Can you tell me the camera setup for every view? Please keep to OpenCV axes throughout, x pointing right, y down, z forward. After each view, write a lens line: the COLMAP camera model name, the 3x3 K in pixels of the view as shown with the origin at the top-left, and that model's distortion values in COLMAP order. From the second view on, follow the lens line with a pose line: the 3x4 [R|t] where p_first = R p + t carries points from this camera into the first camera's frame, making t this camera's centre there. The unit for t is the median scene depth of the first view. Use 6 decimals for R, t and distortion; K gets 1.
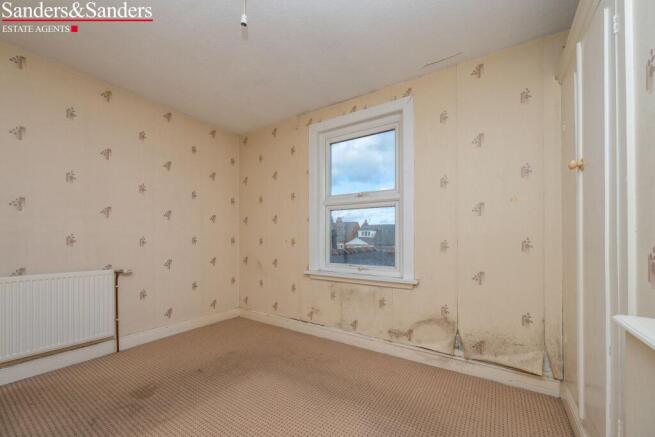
lens RADIAL K [[261.5, 0, 322.9], [0, 261.5, 241.4], [0, 0, 1]] dist [-0.005821, -0.000174]
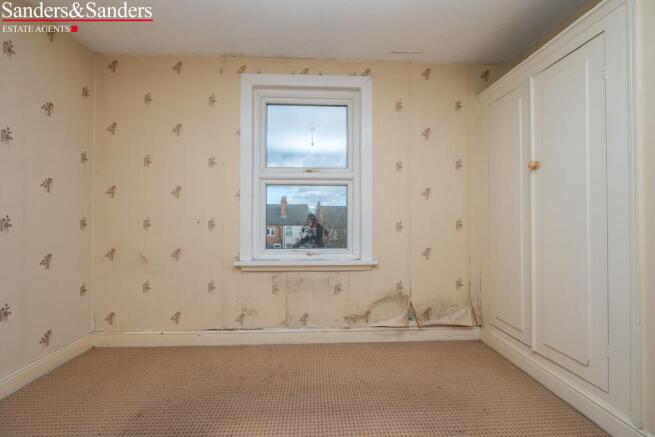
lens RADIAL K [[261.5, 0, 327.4], [0, 261.5, 214.2], [0, 0, 1]] dist [-0.005821, -0.000174]
pose [[0.806759, 0.001098, 0.590879, -0.347519], [0.007952, 0.999888, -0.012715, -0.017044], [-0.590827, 0.014957, 0.806660, 0.265477]]
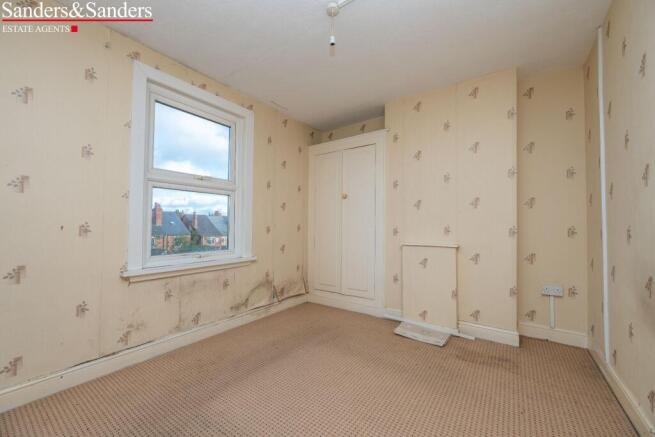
lens RADIAL K [[261.5, 0, 323.5], [0, 261.5, 222.8], [0, 0, 1]] dist [-0.005821, -0.000174]
pose [[0.039870, 0.006050, 0.999187, -0.819041], [0.004800, 0.999969, -0.006246, -0.008336], [-0.999193, 0.005045, 0.039840, 0.547067]]
